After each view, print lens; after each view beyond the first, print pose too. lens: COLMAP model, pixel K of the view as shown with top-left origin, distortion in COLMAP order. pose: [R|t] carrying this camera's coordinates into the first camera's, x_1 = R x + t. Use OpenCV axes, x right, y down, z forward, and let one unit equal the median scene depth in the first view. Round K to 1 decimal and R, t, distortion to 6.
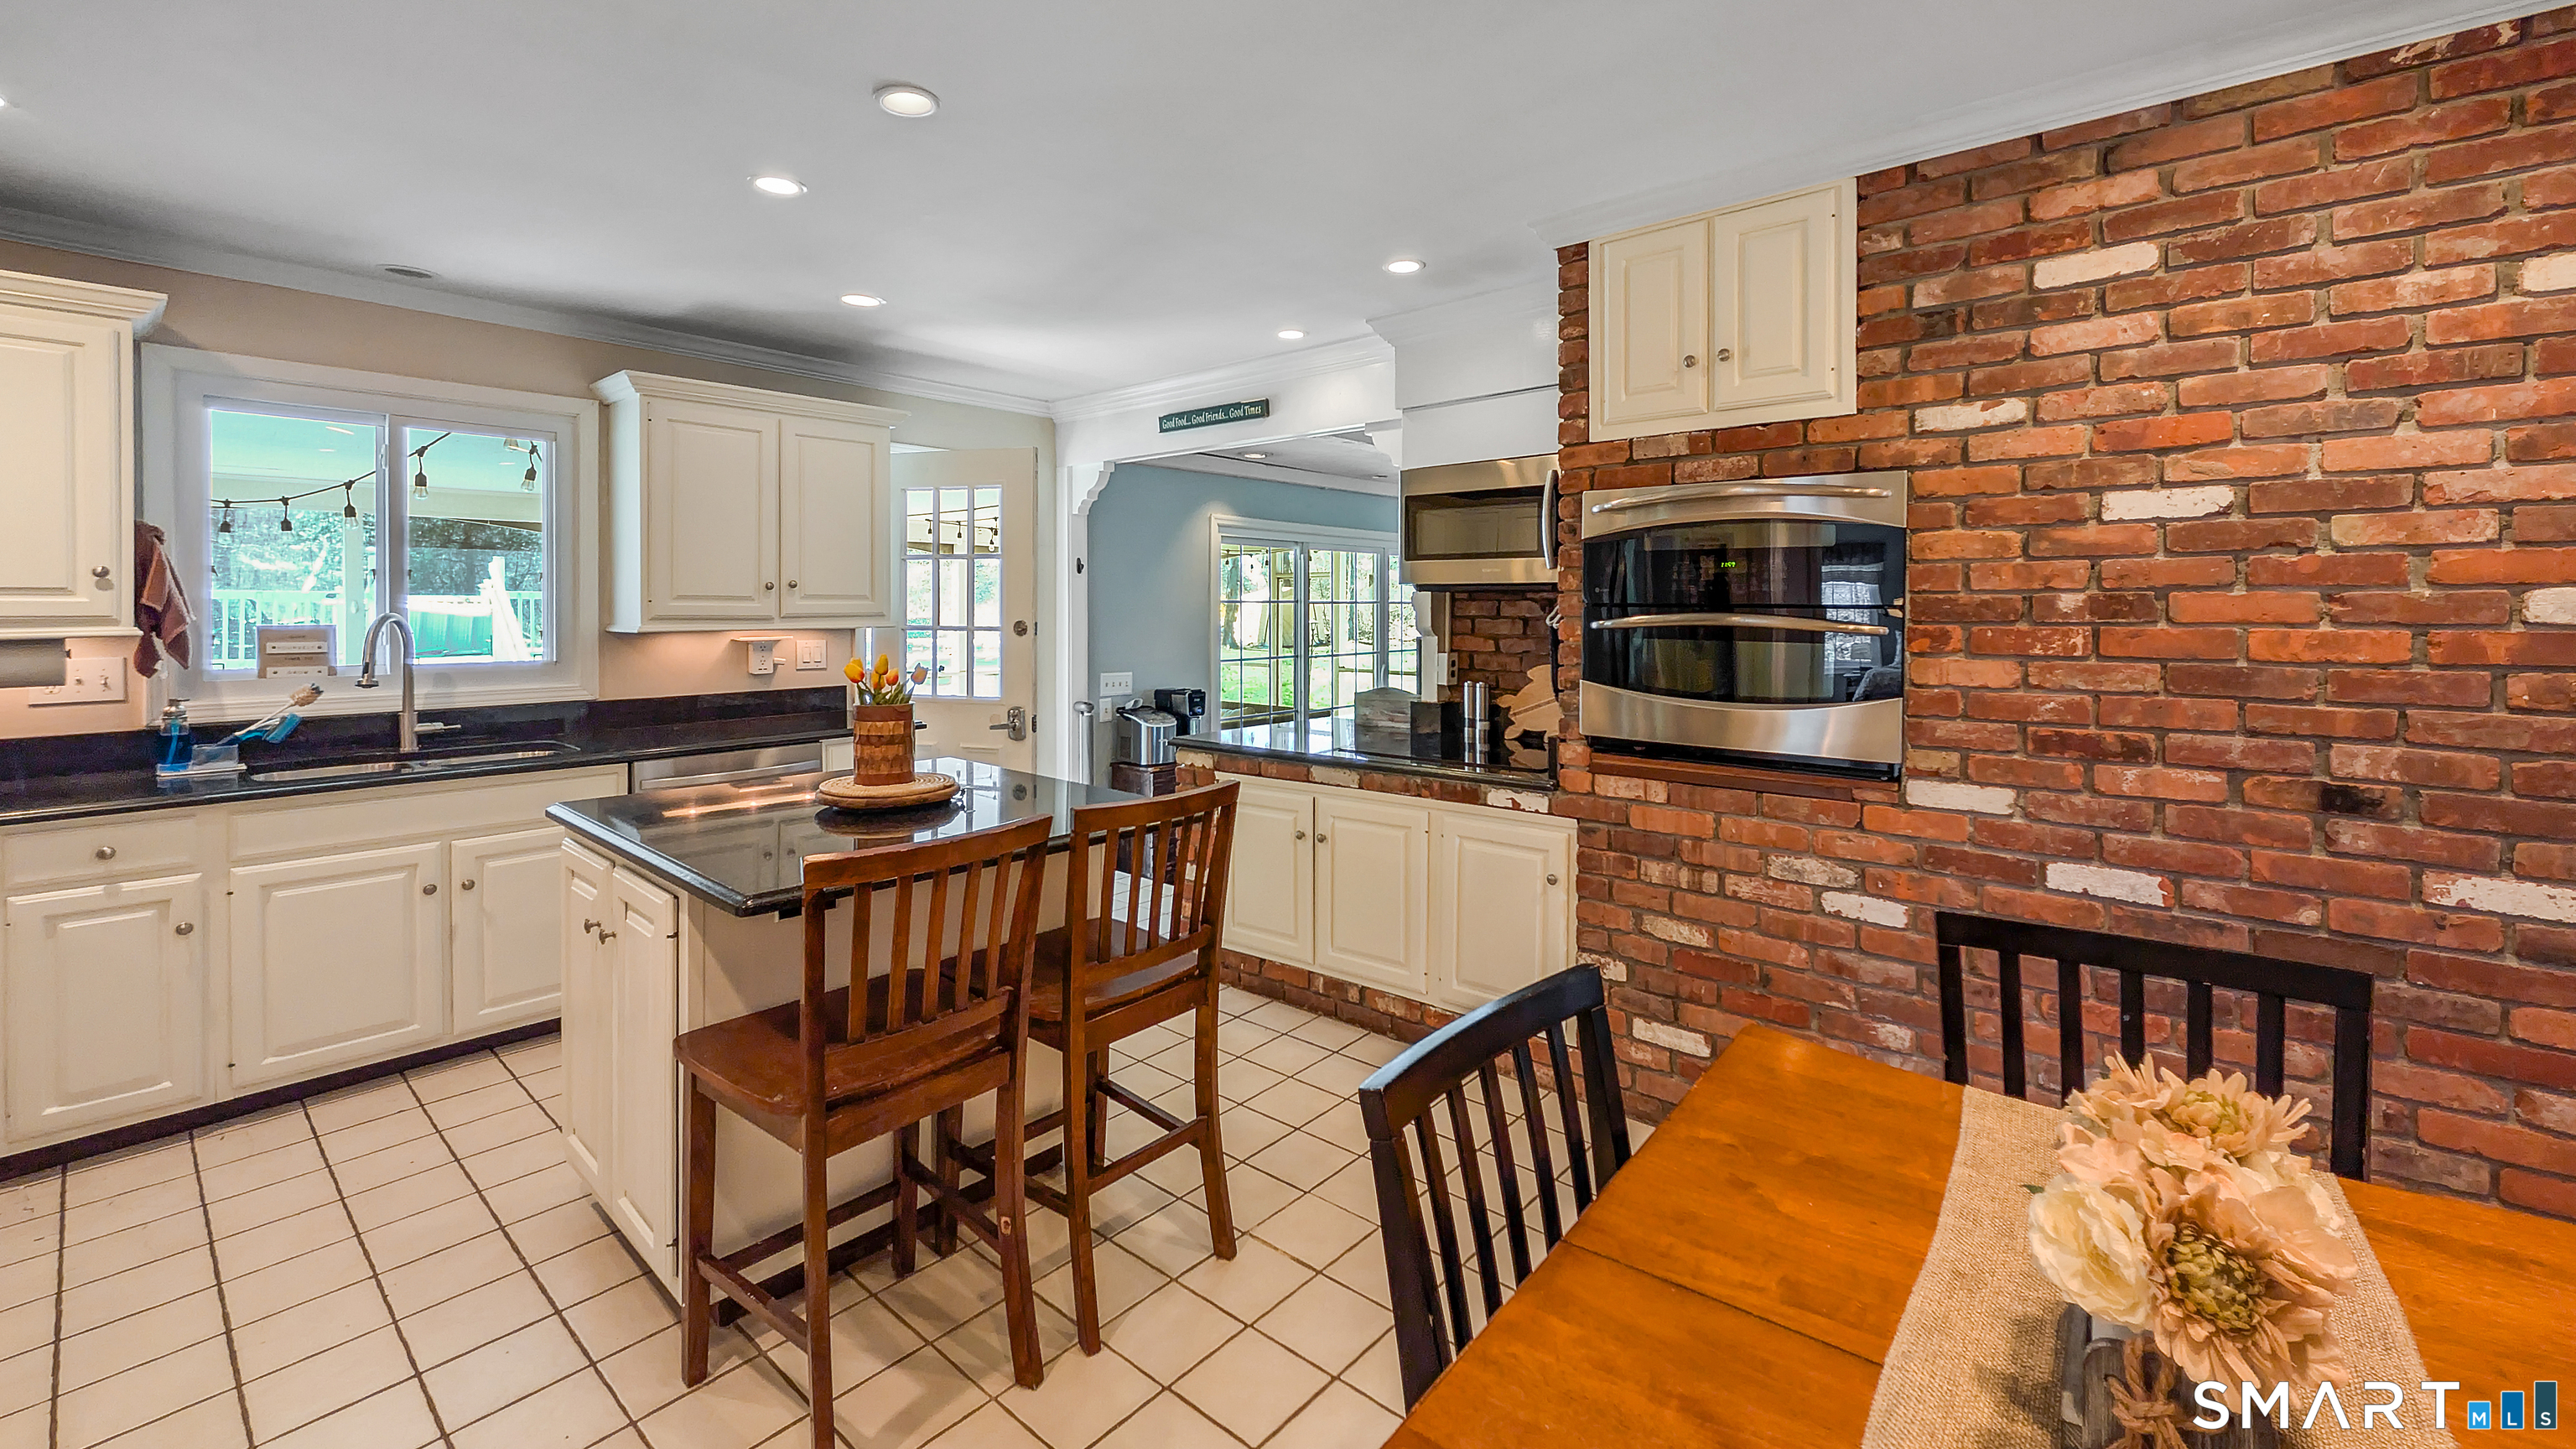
lens RADIAL K [[1015.1, 0, 1293.7], [0, 1015.1, 619.9], [0, 0, 1]] dist [0.000290, 0.000187]
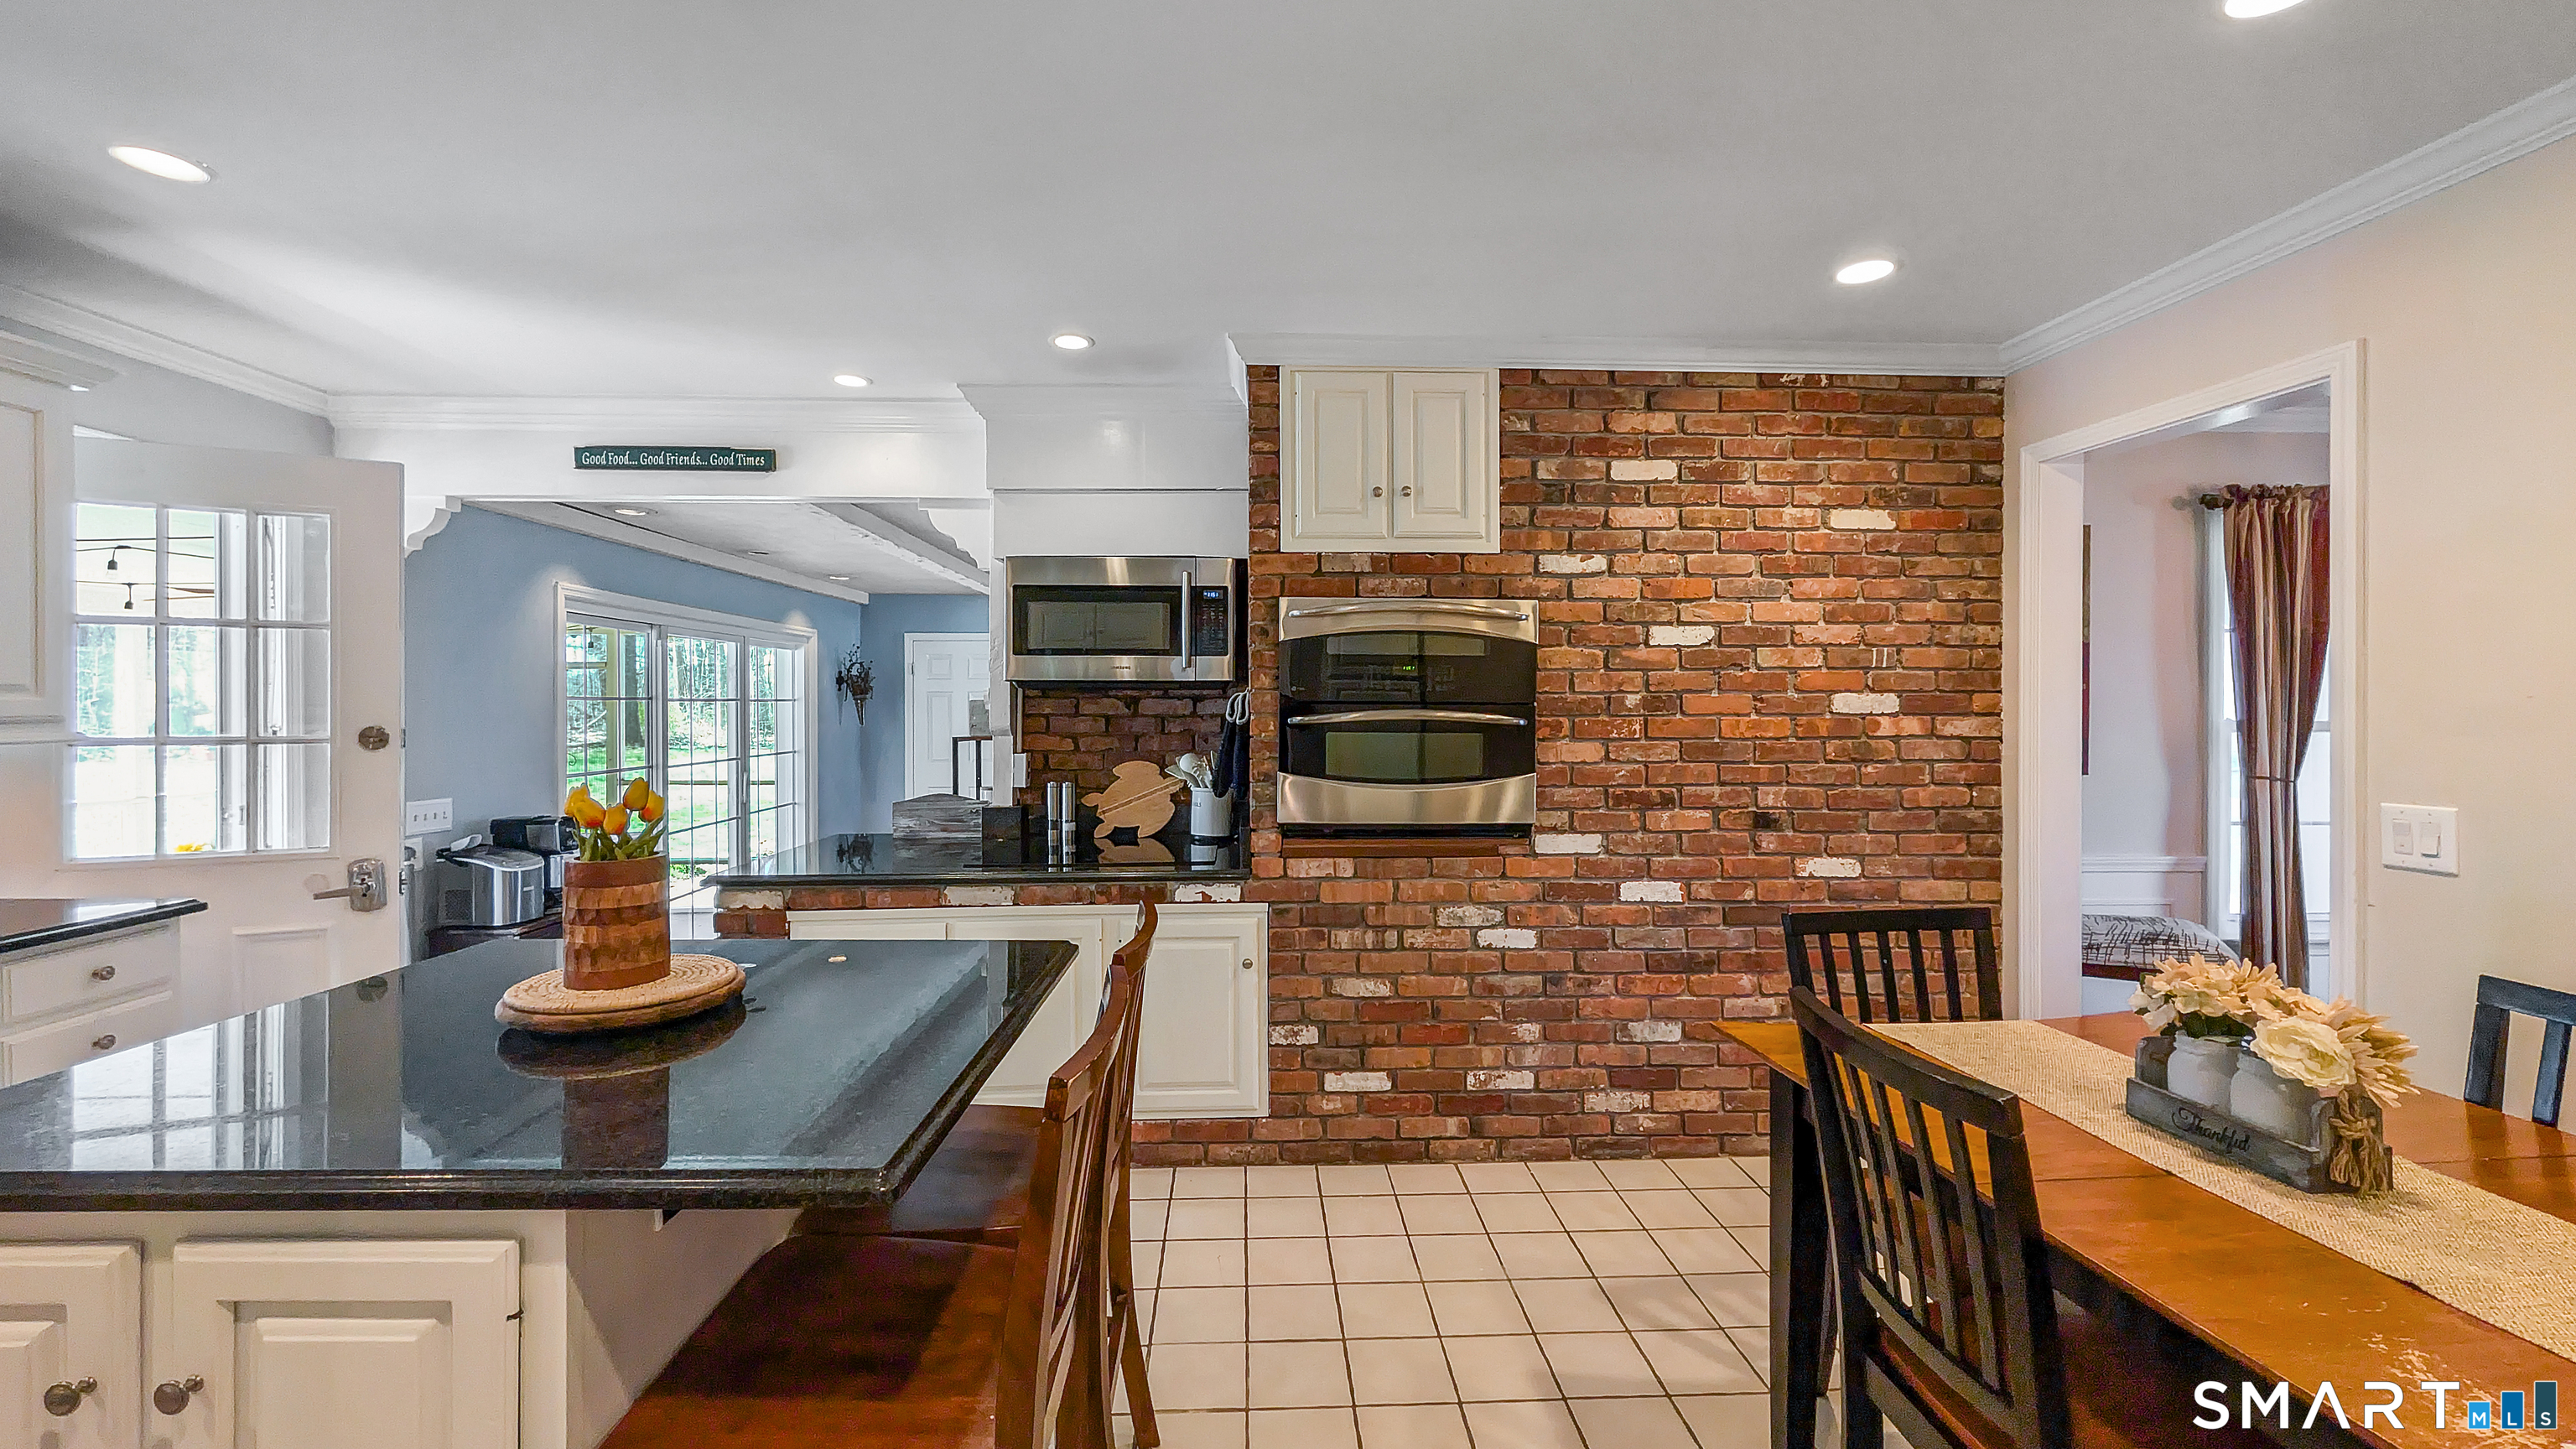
lens RADIAL K [[1004.2, 0, 1259.0], [0, 1004.2, 713.8], [0, 0, 1]] dist [-0.000630, 0.000039]
pose [[0.741759, -0.006819, 0.670632, -0.535338], [0.009496, 0.999955, -0.000336, -0.002910], [-0.670599, 0.006617, 0.741790, 0.271396]]
